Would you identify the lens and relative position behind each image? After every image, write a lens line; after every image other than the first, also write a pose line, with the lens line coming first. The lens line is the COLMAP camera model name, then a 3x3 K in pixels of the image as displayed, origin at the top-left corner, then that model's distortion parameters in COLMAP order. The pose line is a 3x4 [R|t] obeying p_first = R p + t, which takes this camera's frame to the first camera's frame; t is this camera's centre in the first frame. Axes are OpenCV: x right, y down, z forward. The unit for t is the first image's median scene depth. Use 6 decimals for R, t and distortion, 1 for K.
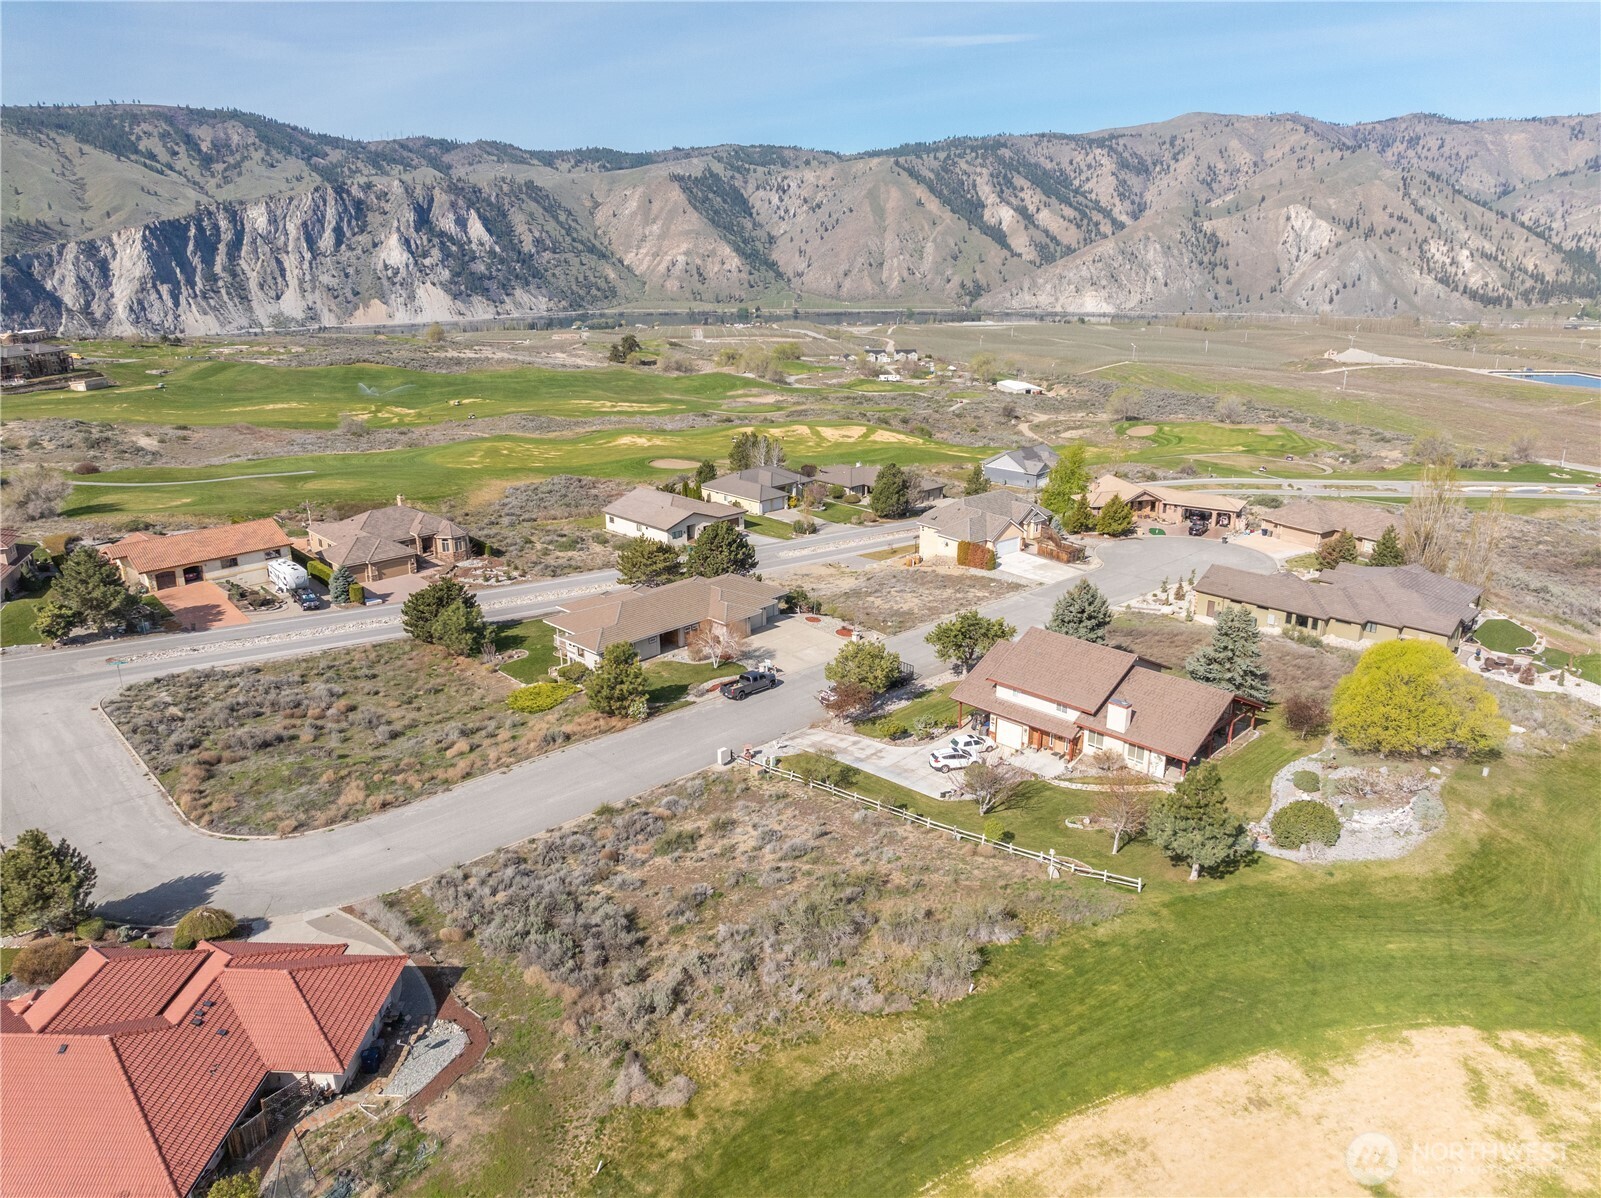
lens RADIAL K [[1128.7, 0, 802.3], [0, 1128.7, 600.9], [0, 0, 1]] dist [-0.040930, 0.005819]
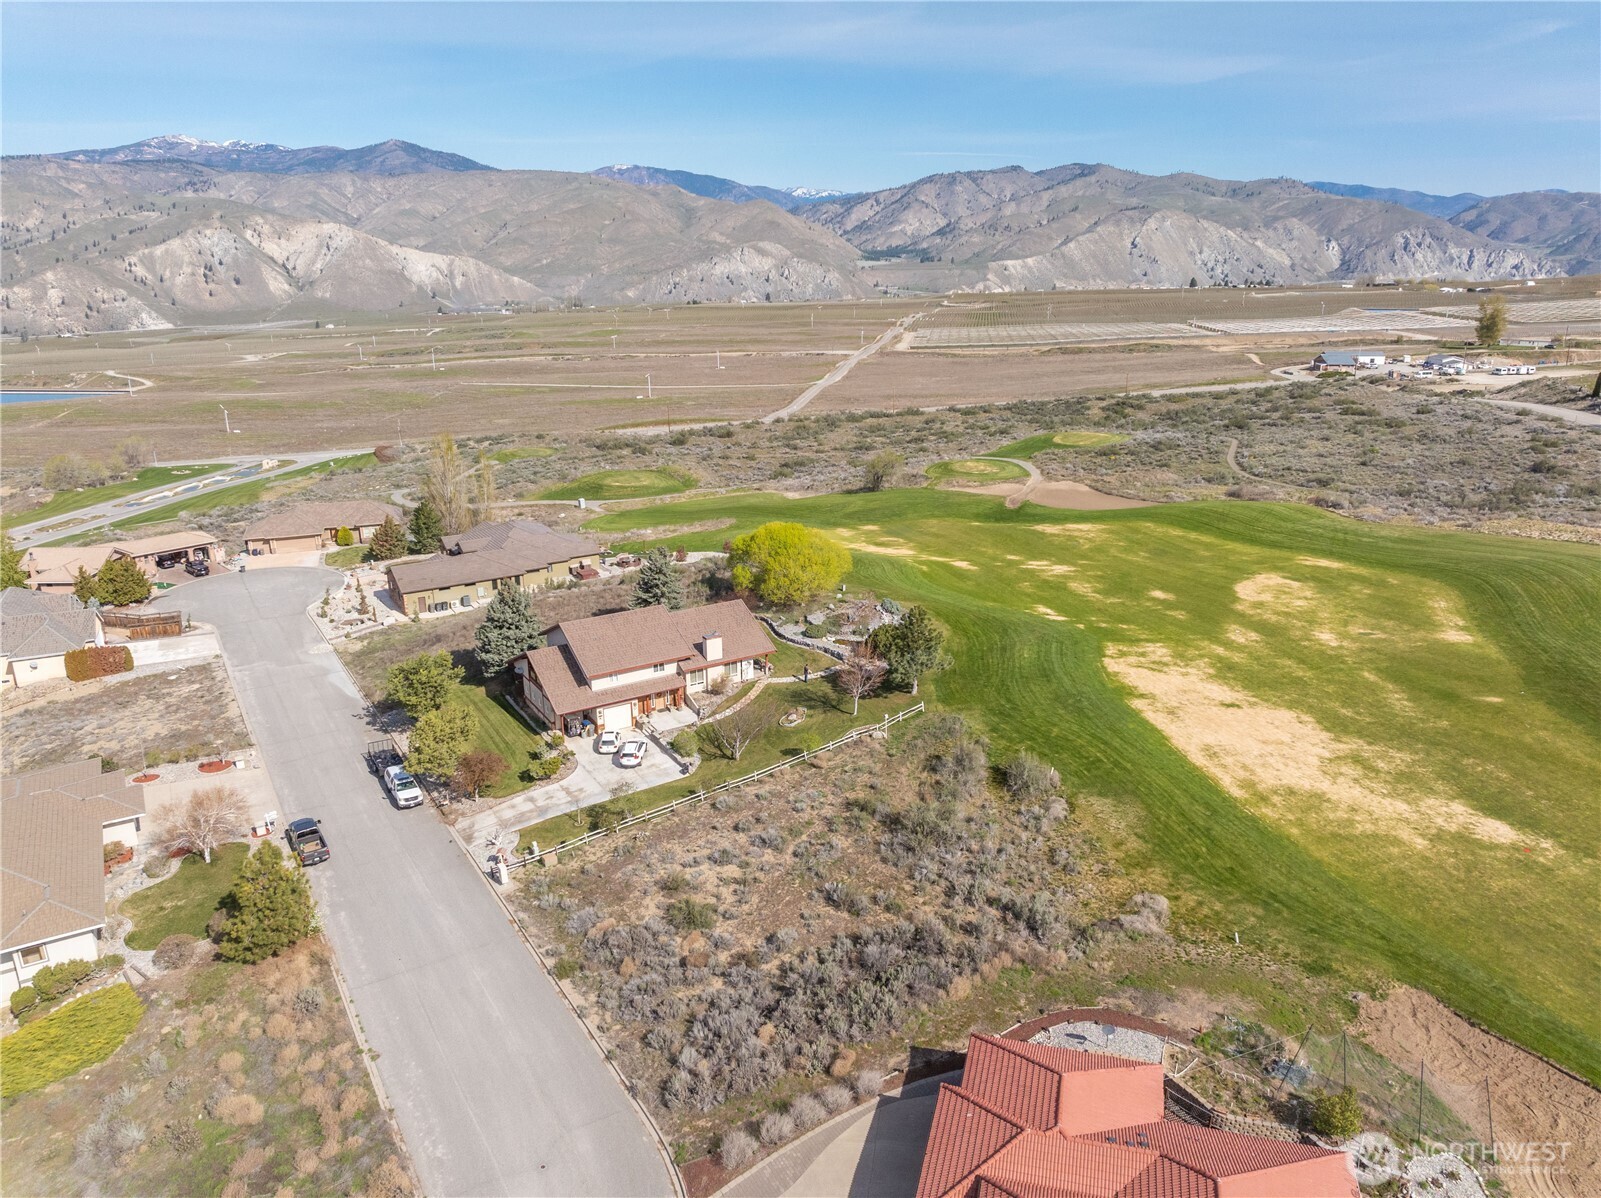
lens RADIAL K [[1128.2, 0, 803.6], [0, 1128.2, 599.6], [0, 0, 1]] dist [-0.036284, 0.000617]
pose [[0.245294, -0.297057, 0.922815, -0.090542], [0.312015, 0.925439, 0.214964, -0.019746], [-0.917866, 0.235202, 0.319690, 0.061187]]
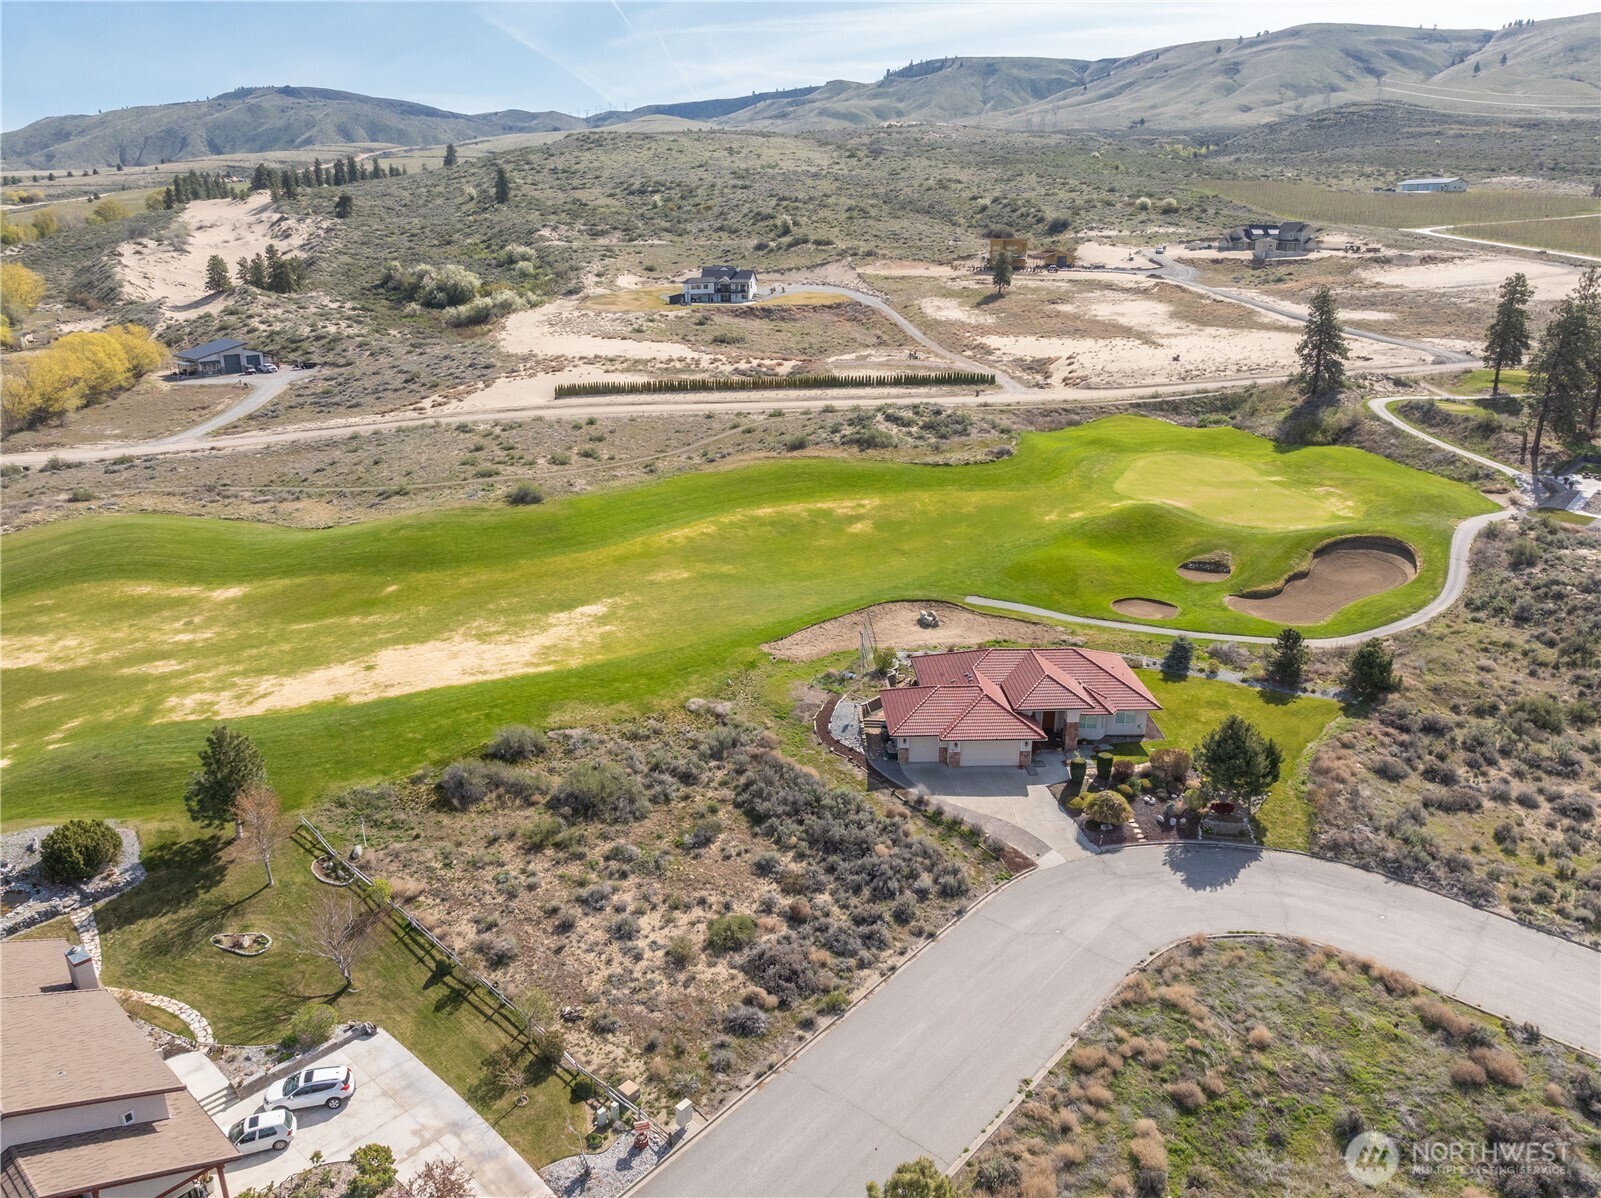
lens RADIAL K [[1130.5, 0, 803.8], [0, 1130.5, 595.3], [0, 0, 1]] dist [-0.036677, -0.001724]
pose [[-0.998458, 0.022470, -0.050757, -0.013907], [-0.012166, 0.803583, 0.595069, -0.055821], [0.054159, 0.594769, -0.802070, 0.166348]]
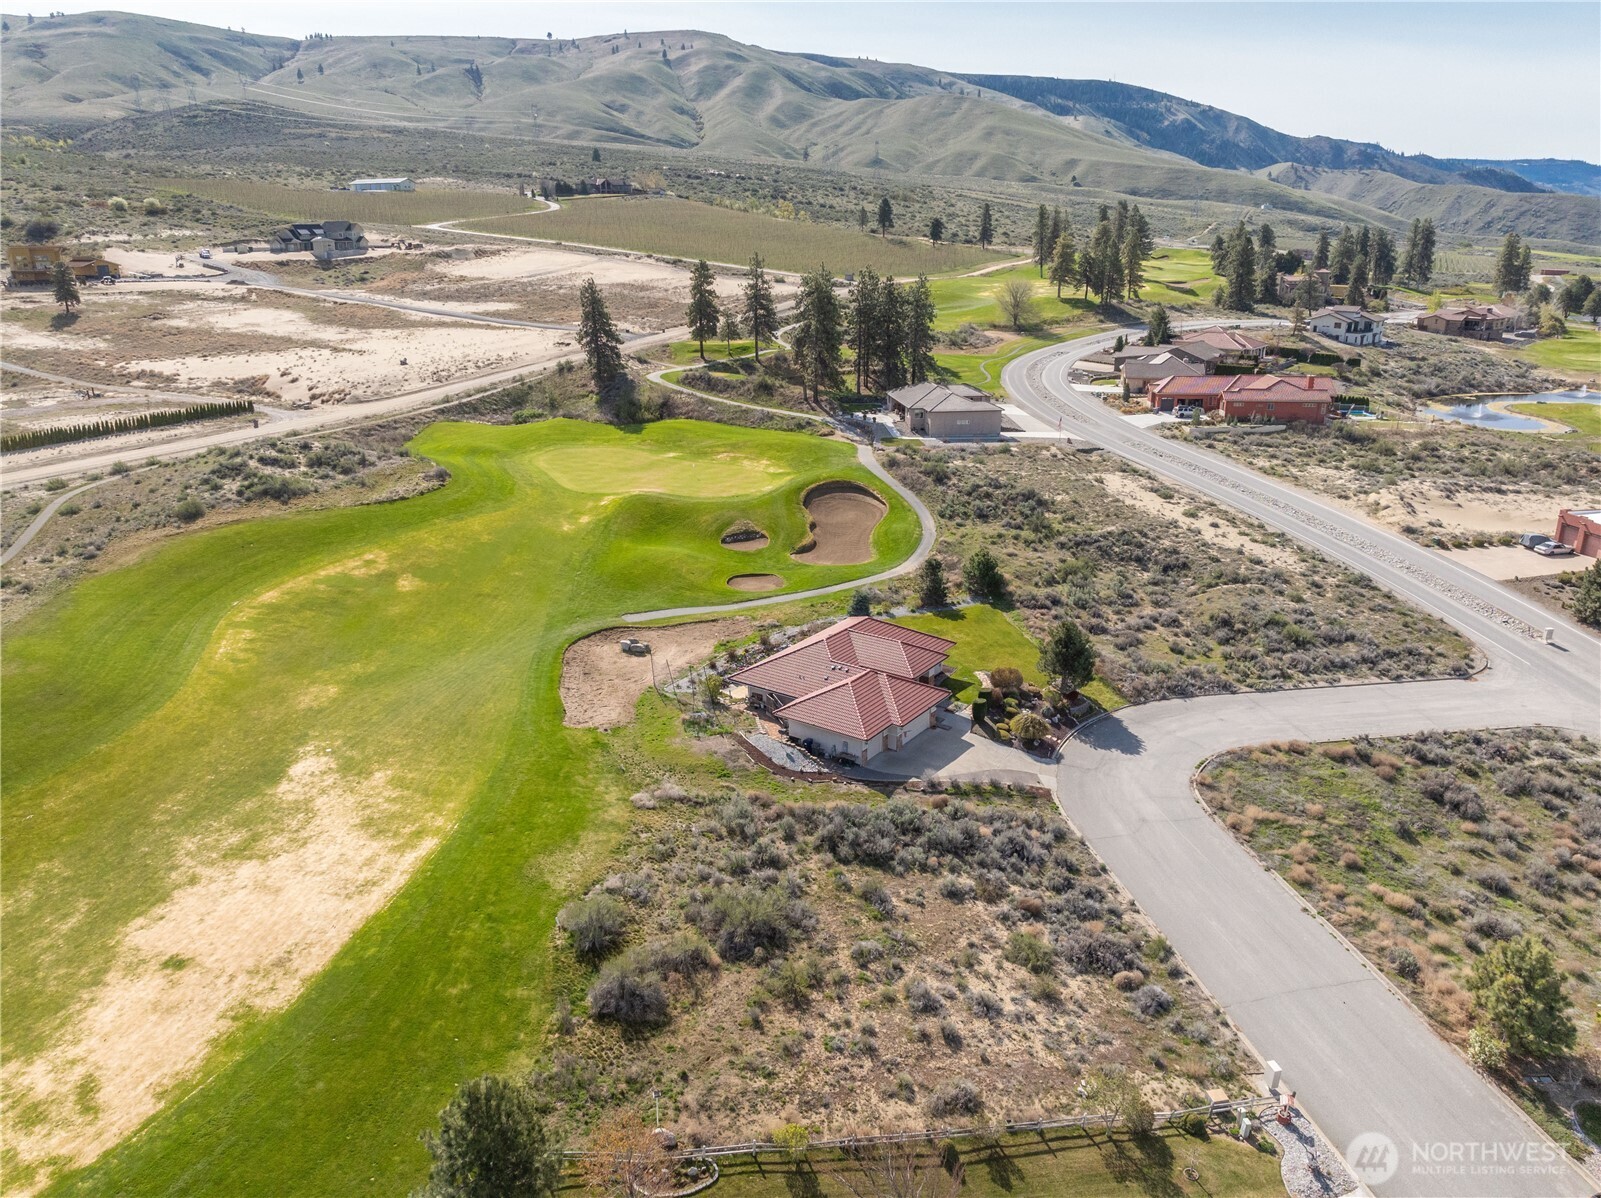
lens RADIAL K [[1128.7, 0, 802.3], [0, 1128.7, 600.9], [0, 0, 1]] dist [-0.040930, 0.005819]
pose [[-0.557783, 0.267647, -0.785648, 0.062217], [-0.259093, 0.843128, 0.471176, -0.039131], [0.788511, 0.466370, -0.400936, 0.115740]]
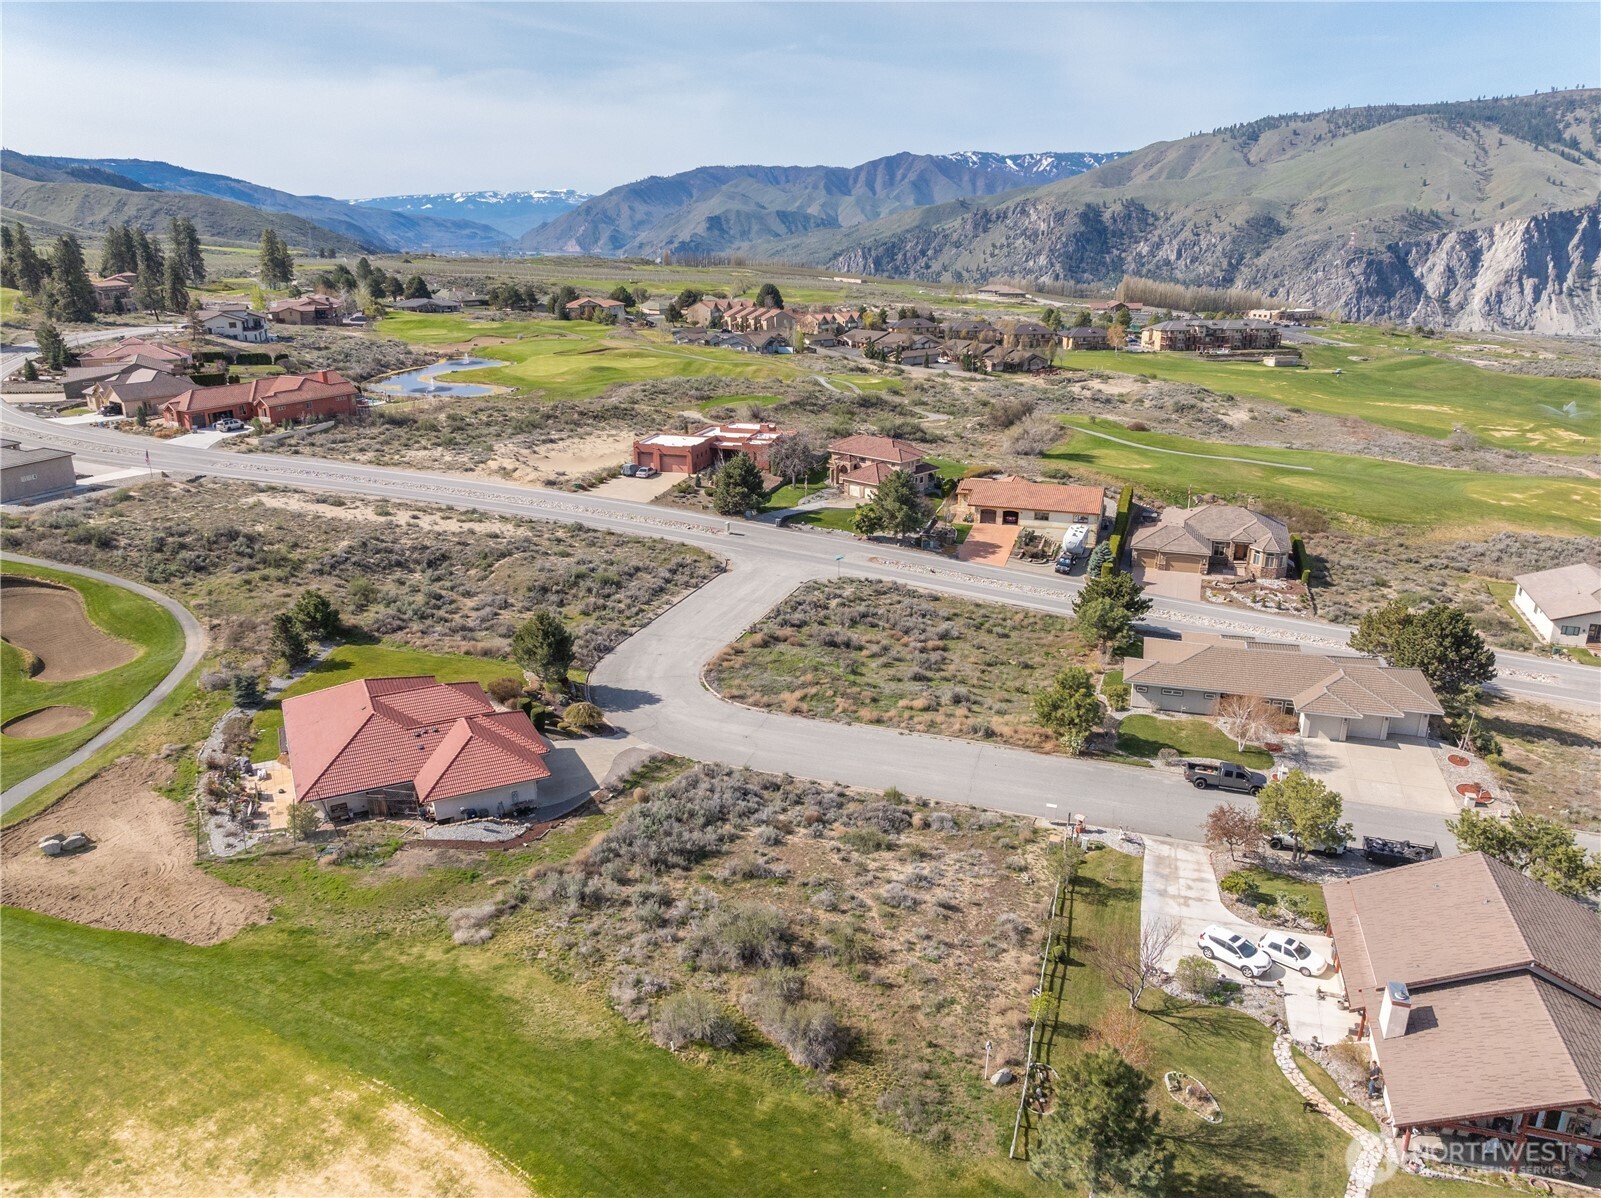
lens RADIAL K [[1130.5, 0, 803.8], [0, 1130.5, 595.3], [0, 0, 1]] dist [-0.036677, -0.001724]
pose [[0.466926, 0.281322, -0.838354, 0.068305], [-0.279408, 0.946414, 0.161964, -0.014729], [0.838994, 0.158618, 0.520509, 0.042700]]
